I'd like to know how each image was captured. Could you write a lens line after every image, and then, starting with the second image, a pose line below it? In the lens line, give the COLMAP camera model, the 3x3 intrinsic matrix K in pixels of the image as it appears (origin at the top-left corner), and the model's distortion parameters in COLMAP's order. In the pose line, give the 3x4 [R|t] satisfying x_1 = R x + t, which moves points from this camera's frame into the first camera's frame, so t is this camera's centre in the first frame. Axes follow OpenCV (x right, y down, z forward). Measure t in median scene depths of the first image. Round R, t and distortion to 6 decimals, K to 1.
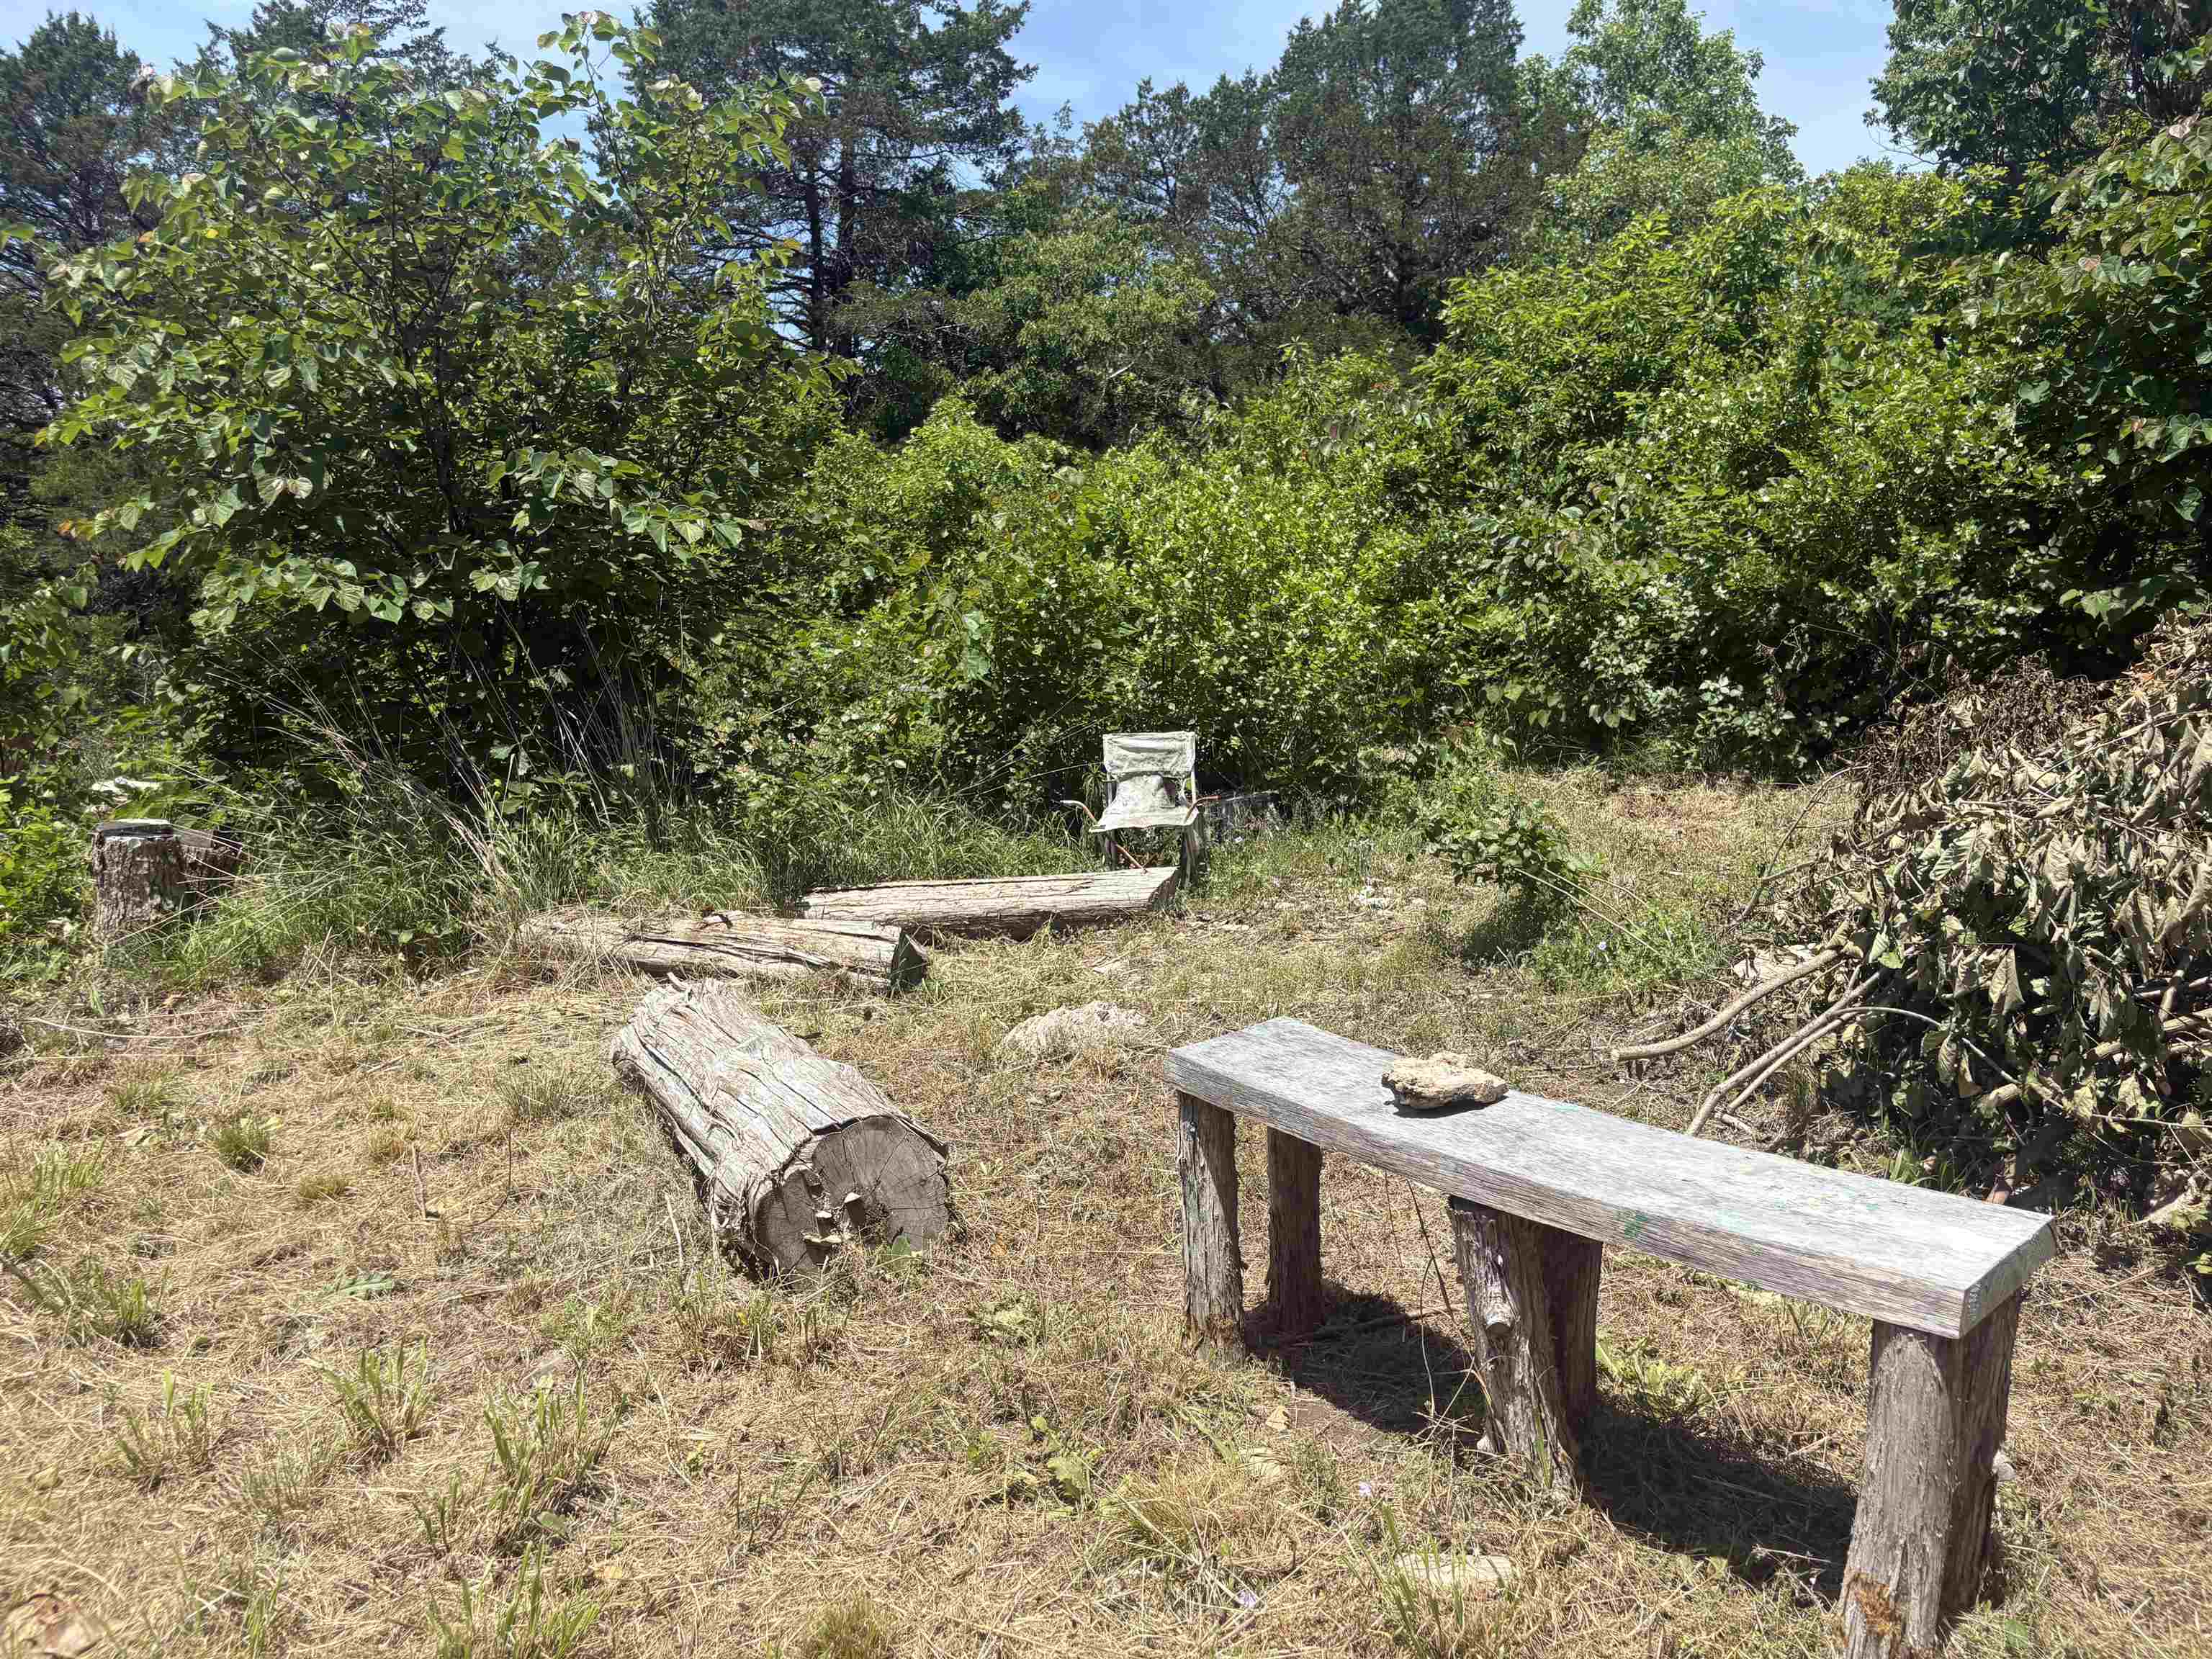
lens RADIAL K [[1730.3, 0, 1048.0], [0, 1730.3, 820.8], [0, 0, 1]] dist [0.103928, -0.097682]
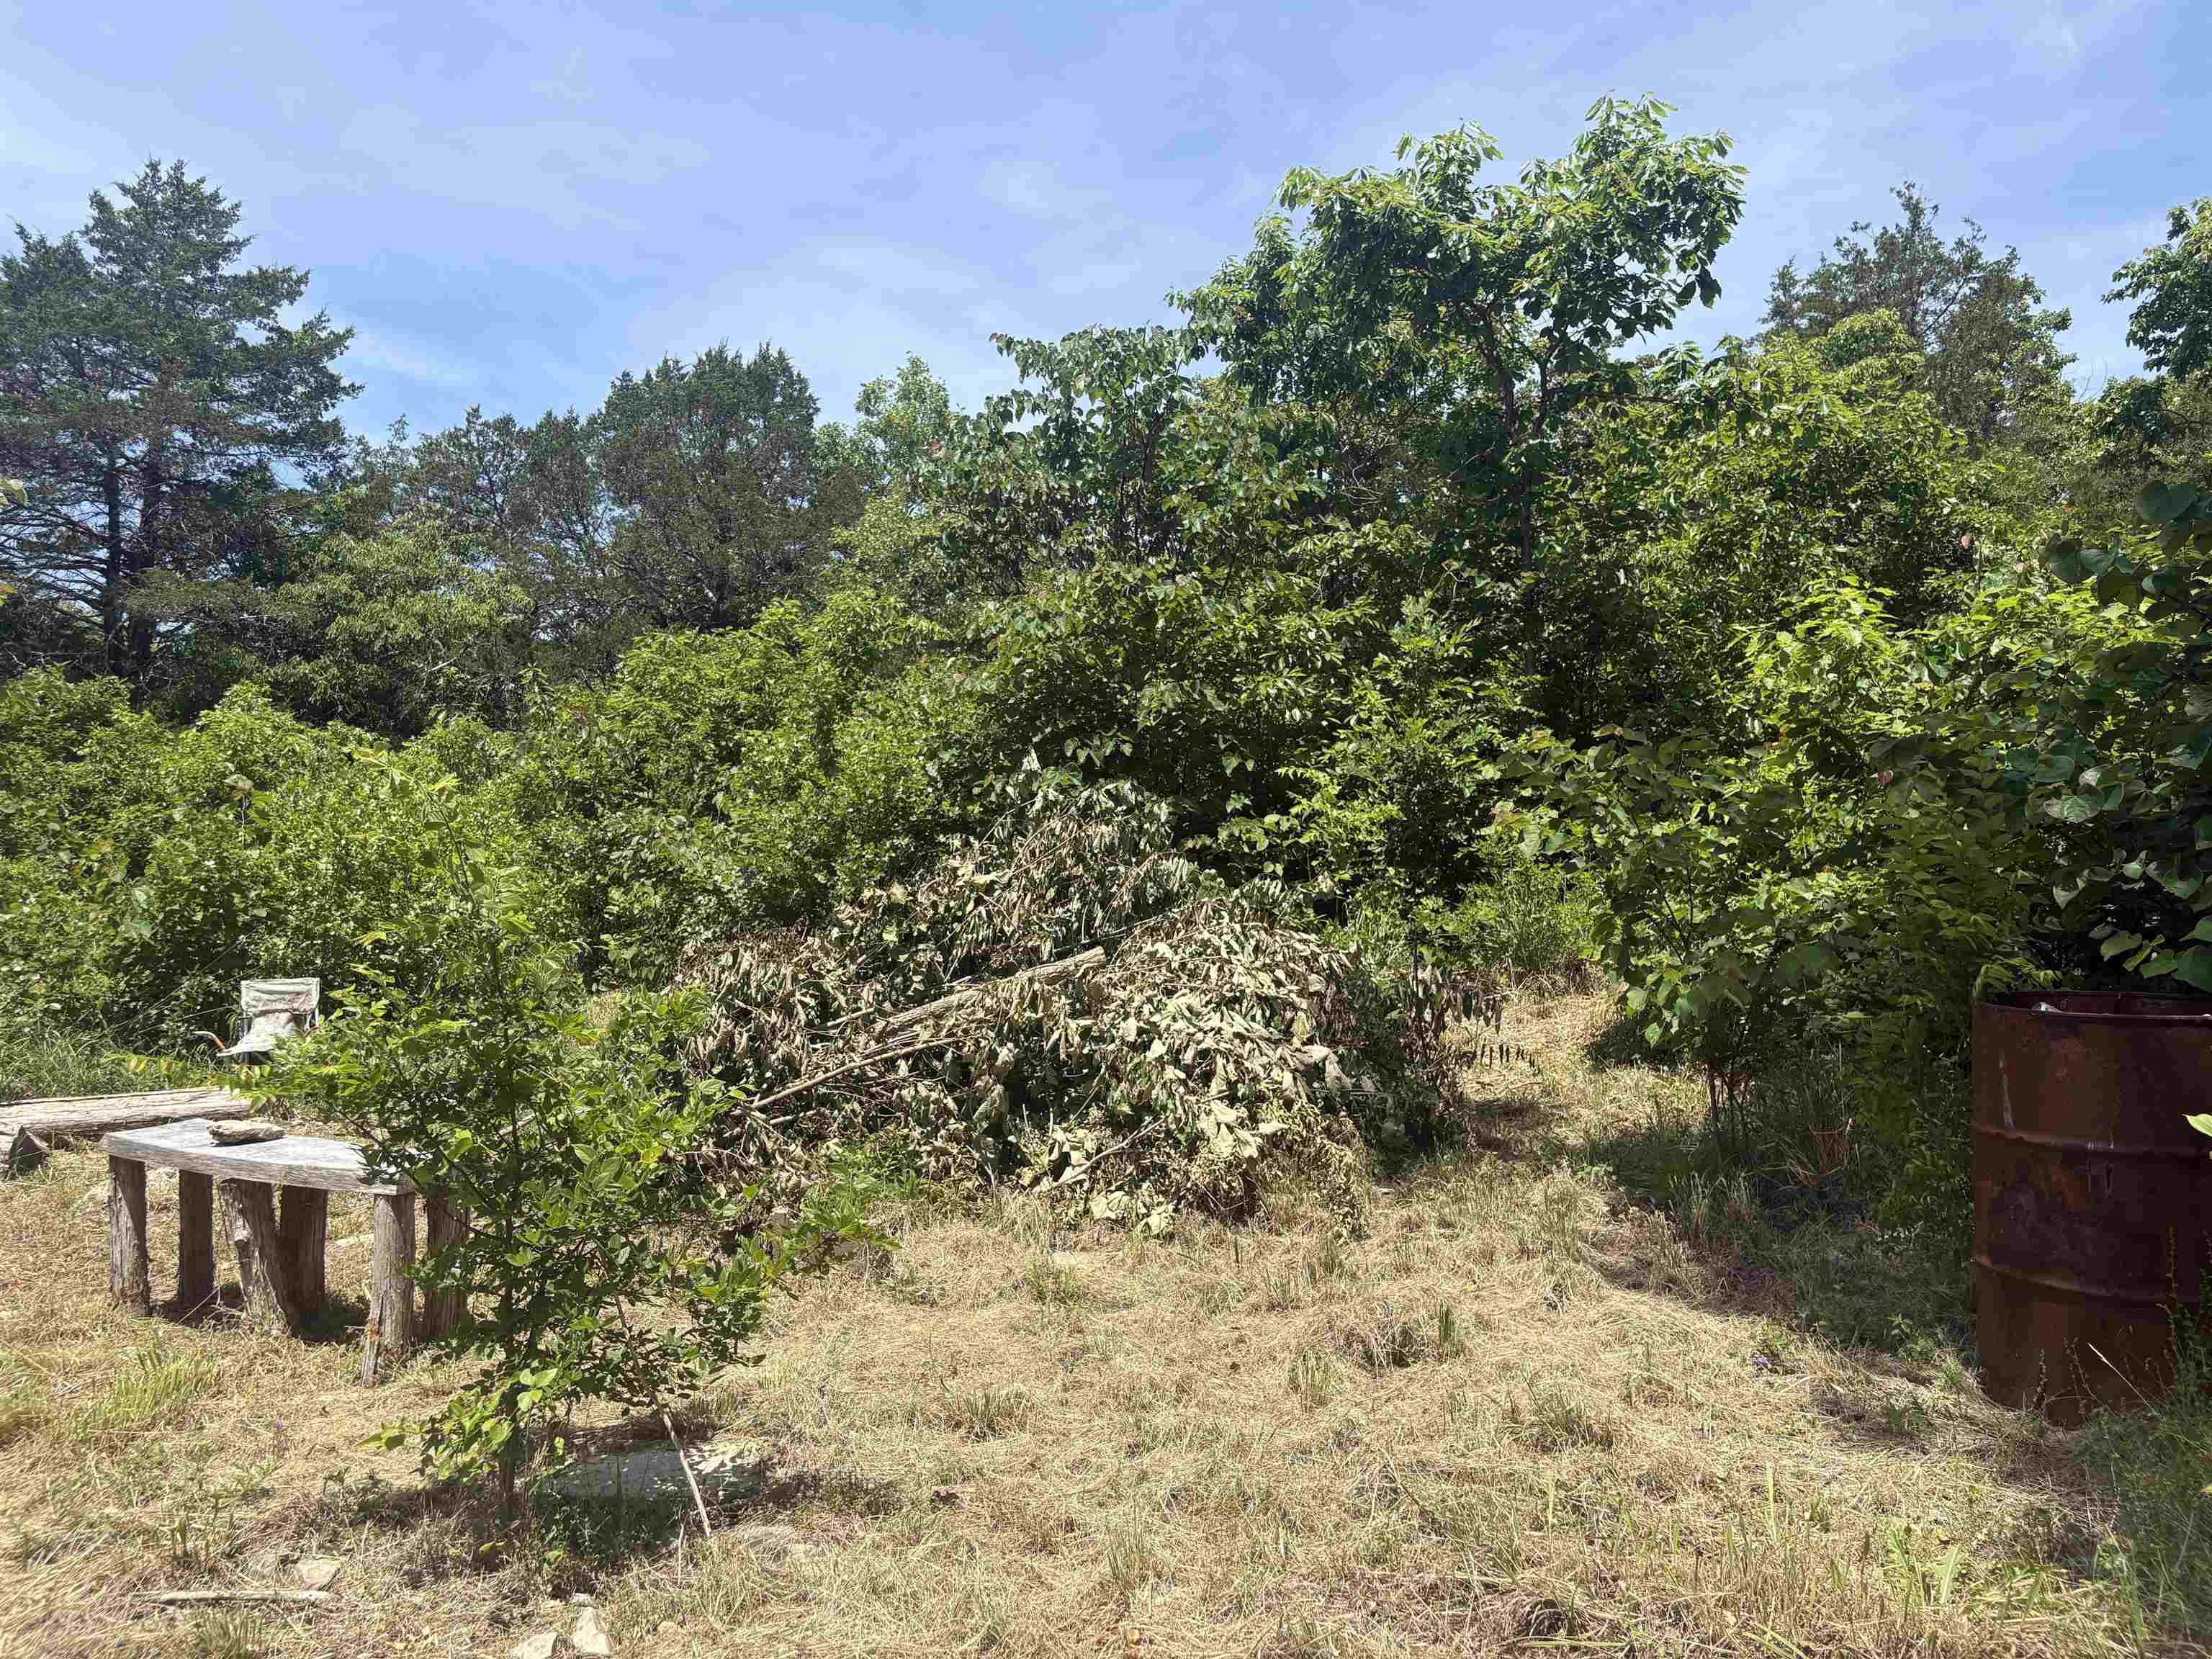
lens RADIAL K [[1730.3, 0, 1048.0], [0, 1730.3, 820.8], [0, 0, 1]] dist [0.103928, -0.097682]
pose [[0.941307, 0.022532, 0.336798, 0.034095], [0.032163, 0.987243, -0.155939, 0.012502], [-0.336015, 0.157619, 0.928574, -0.097612]]
